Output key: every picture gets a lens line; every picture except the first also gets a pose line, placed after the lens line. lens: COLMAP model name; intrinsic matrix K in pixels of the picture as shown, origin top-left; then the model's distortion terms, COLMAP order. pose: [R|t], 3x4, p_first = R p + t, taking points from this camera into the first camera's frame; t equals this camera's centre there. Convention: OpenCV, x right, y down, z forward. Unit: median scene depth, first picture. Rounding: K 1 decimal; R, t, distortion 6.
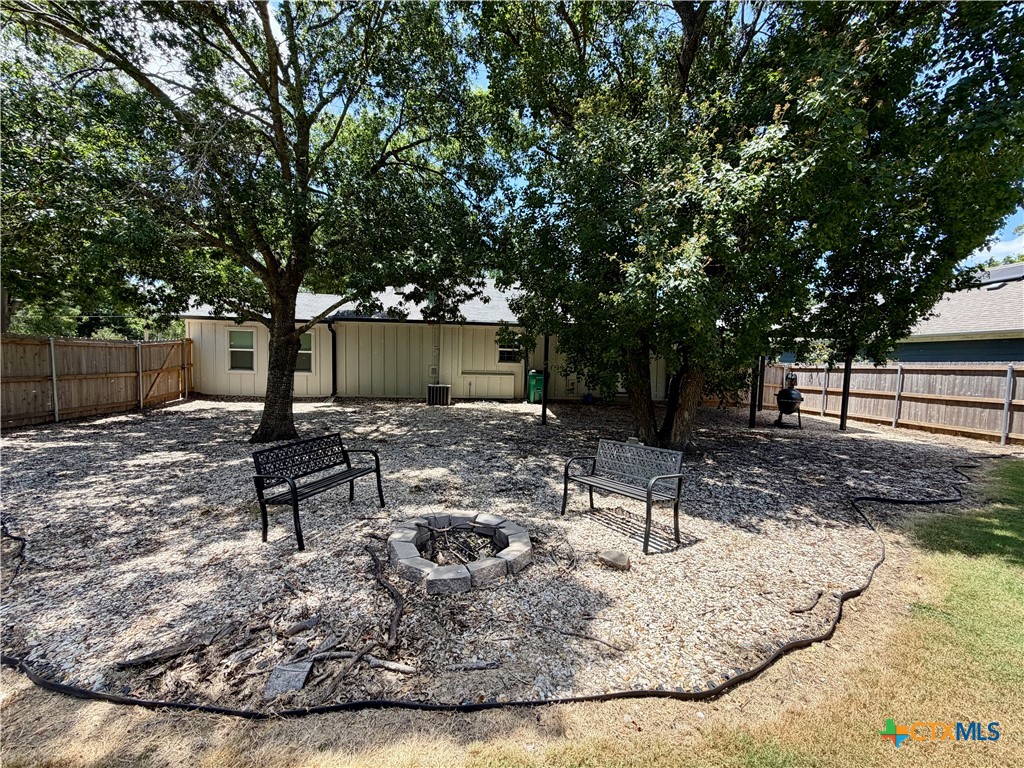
lens RADIAL K [[407.3, 0, 509.1], [0, 407.3, 382.6], [0, 0, 1]] dist [-0.001149, 0.000071]
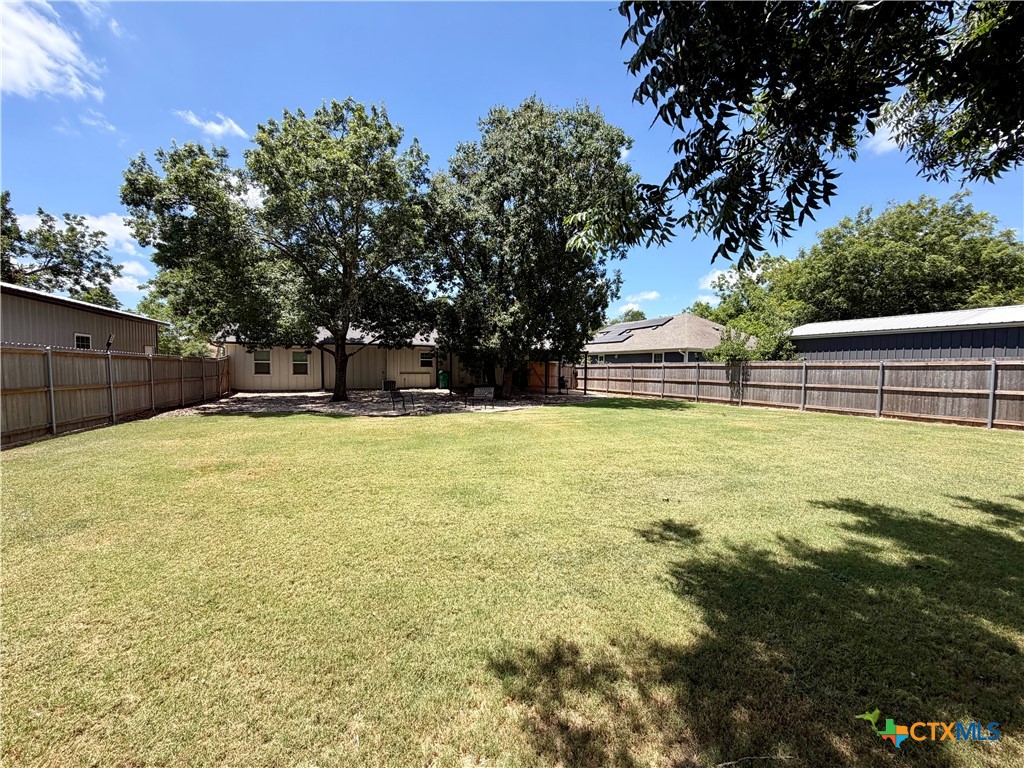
lens RADIAL K [[407.3, 0, 510.3], [0, 407.3, 385.9], [0, 0, 1]] dist [-0.001149, 0.000071]
pose [[0.958388, -0.029162, 0.283974, -0.193661], [0.029760, 0.999555, 0.002207, 0.049624], [-0.283912, 0.006336, 0.958829, -0.998569]]
